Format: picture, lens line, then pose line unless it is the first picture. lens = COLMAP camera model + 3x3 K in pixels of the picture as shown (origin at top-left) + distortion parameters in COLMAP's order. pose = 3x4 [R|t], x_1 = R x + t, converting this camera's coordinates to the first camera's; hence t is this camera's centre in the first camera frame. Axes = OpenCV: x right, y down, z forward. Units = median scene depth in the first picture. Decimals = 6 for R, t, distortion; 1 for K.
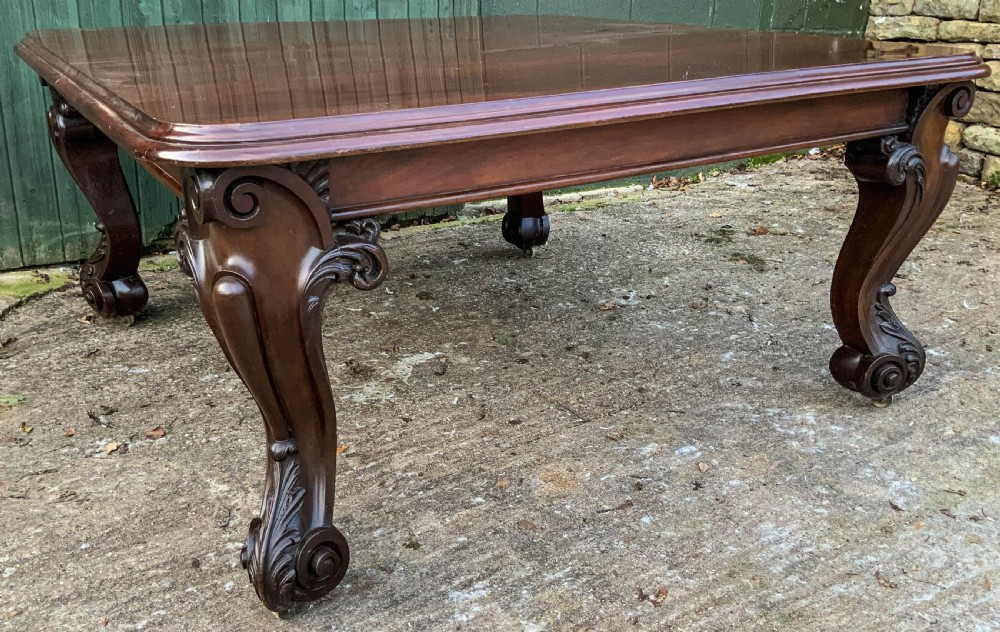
lens RADIAL K [[952.9, 0, 501.3], [0, 952.9, 368.0], [0, 0, 1]] dist [0.123472, -0.254937]
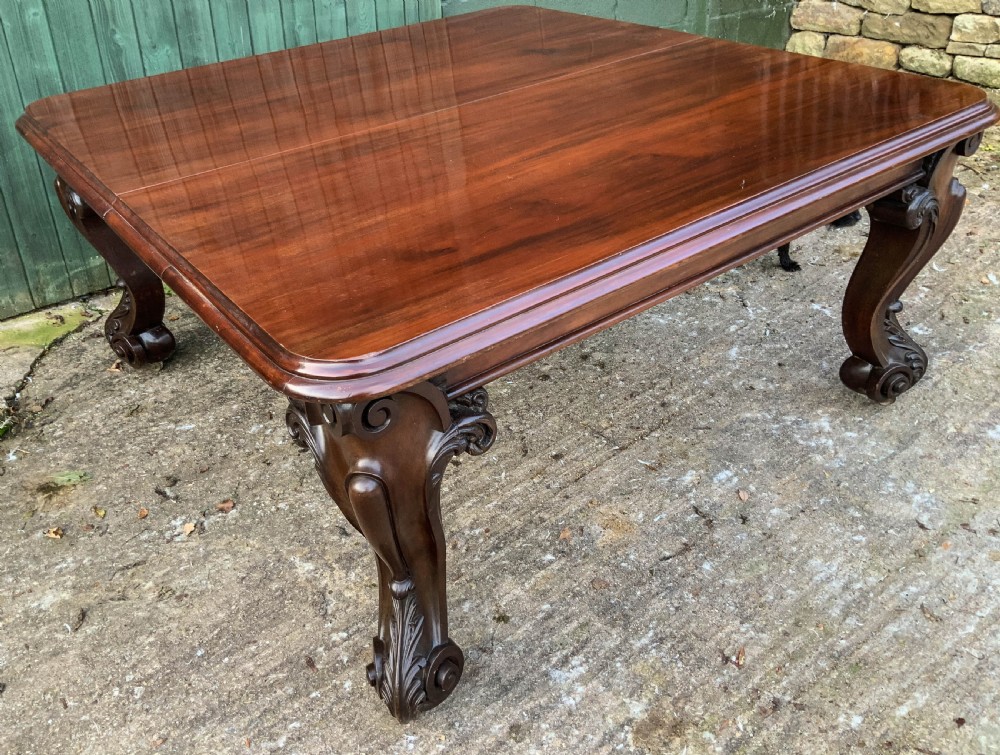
lens RADIAL K [[896.7, 0, 481.8], [0, 896.7, 364.6], [0, 0, 1]] dist [0.094148, -0.177679]
pose [[0.993898, -0.097161, 0.052214, -0.130066], [0.088334, 0.984616, 0.150757, -0.235636], [-0.066059, -0.145225, 0.987191, 0.027158]]
